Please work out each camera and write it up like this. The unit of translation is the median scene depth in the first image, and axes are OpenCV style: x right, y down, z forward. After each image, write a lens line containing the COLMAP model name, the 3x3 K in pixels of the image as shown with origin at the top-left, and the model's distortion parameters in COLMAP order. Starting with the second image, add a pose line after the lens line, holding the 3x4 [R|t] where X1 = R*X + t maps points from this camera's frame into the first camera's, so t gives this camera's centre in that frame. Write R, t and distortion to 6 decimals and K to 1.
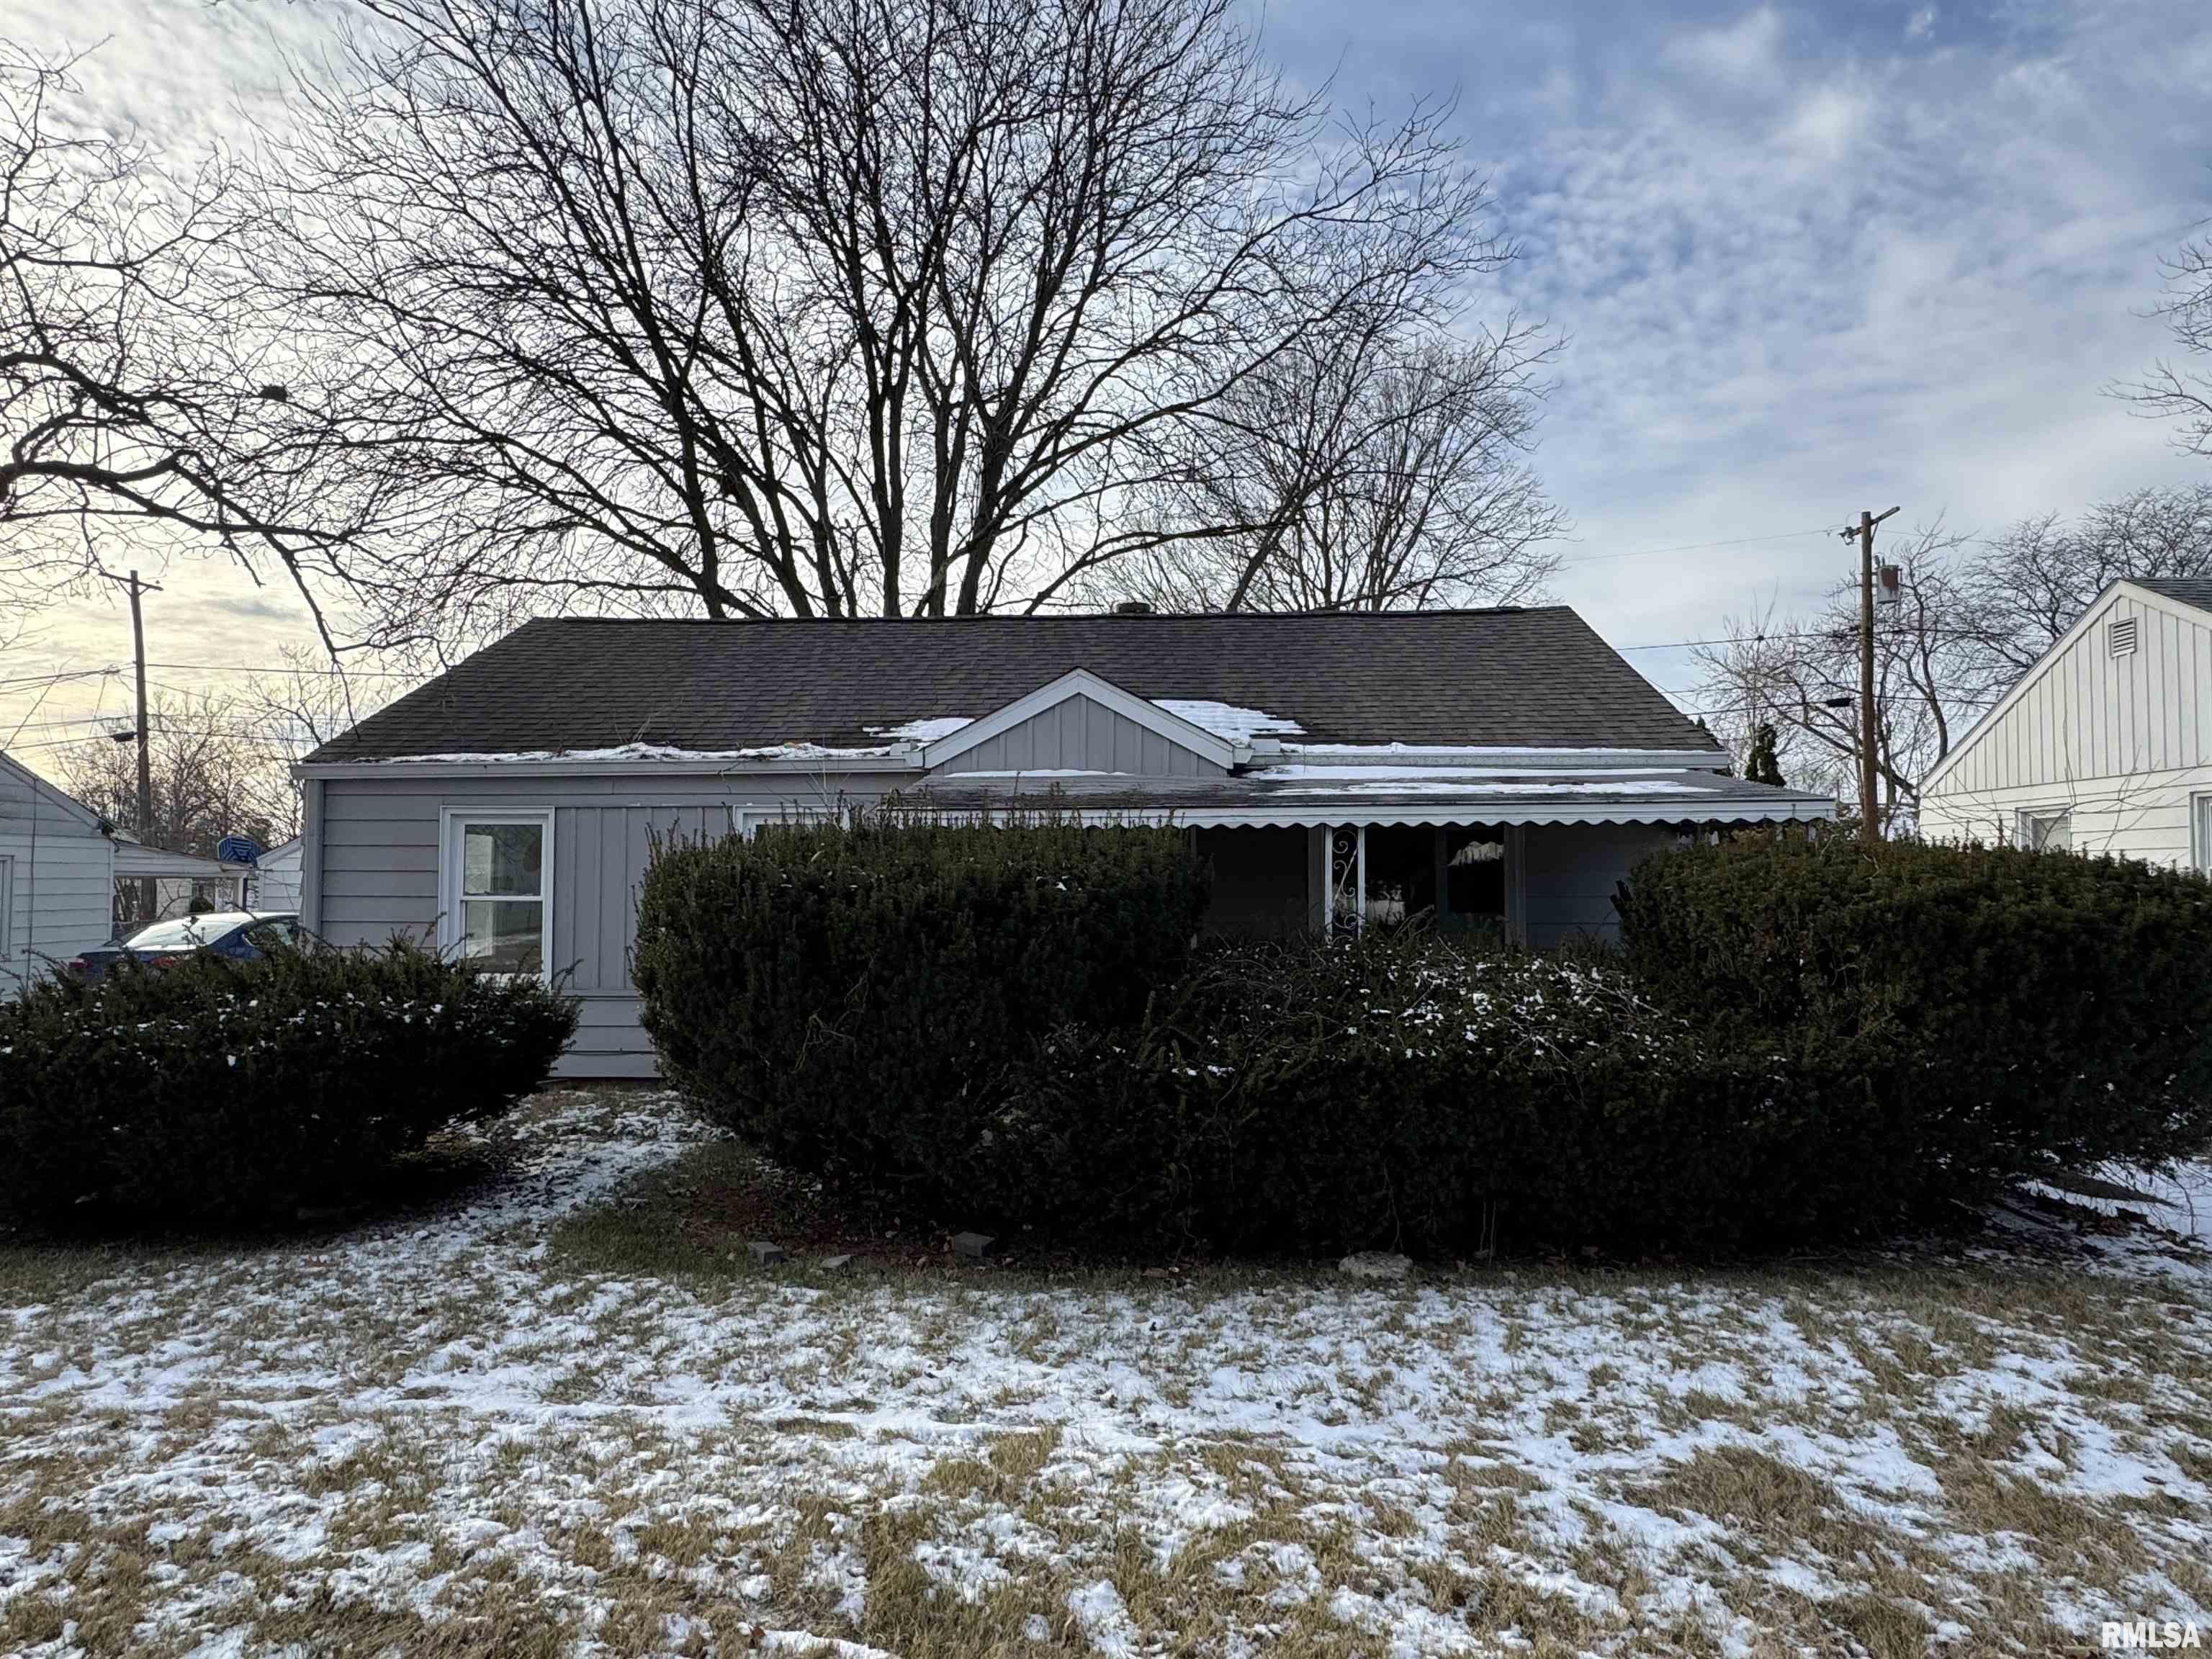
lens RADIAL K [[1308.6, 0, 1108.2], [0, 1308.6, 829.7], [0, 0, 1]] dist [0.001580, 0.003674]
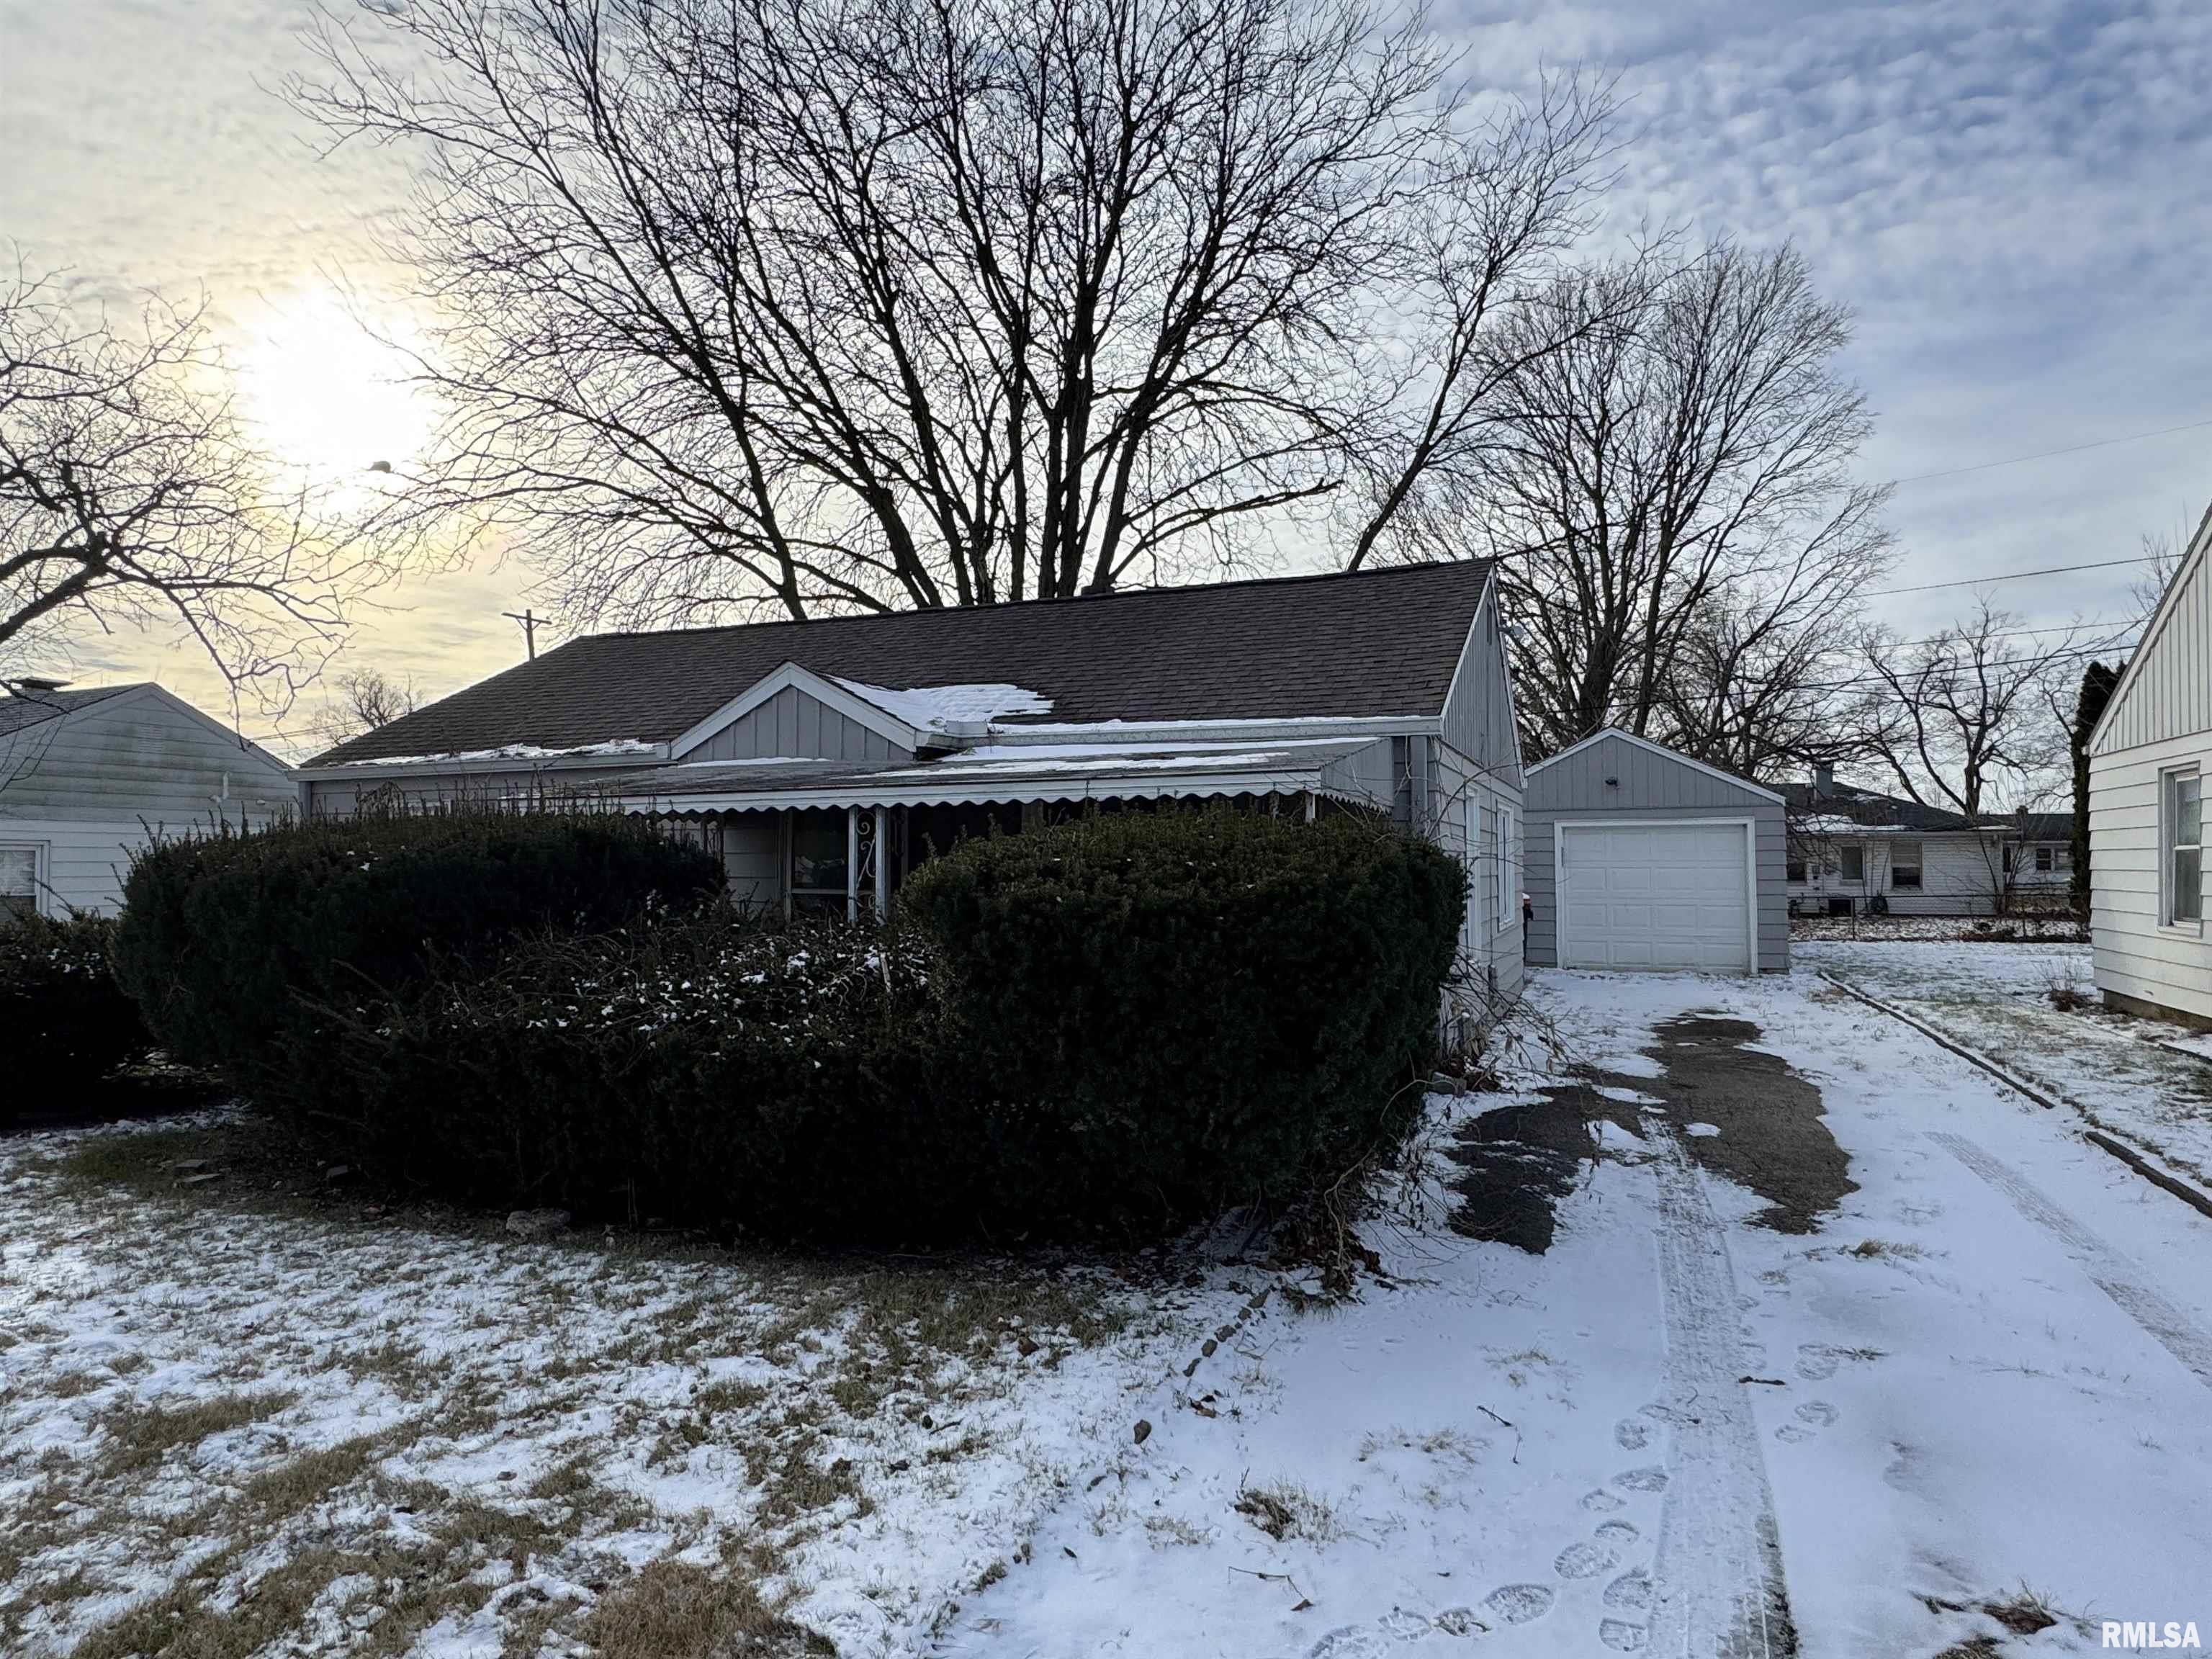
lens RADIAL K [[1308.6, 0, 1107.0], [0, 1308.6, 837.3], [0, 0, 1]] dist [0.001580, 0.003674]
pose [[0.939424, -0.006462, -0.342695, 1.088074], [0.013200, 0.999763, 0.017334, 0.008434], [0.342502, -0.020808, 0.939287, 0.175323]]
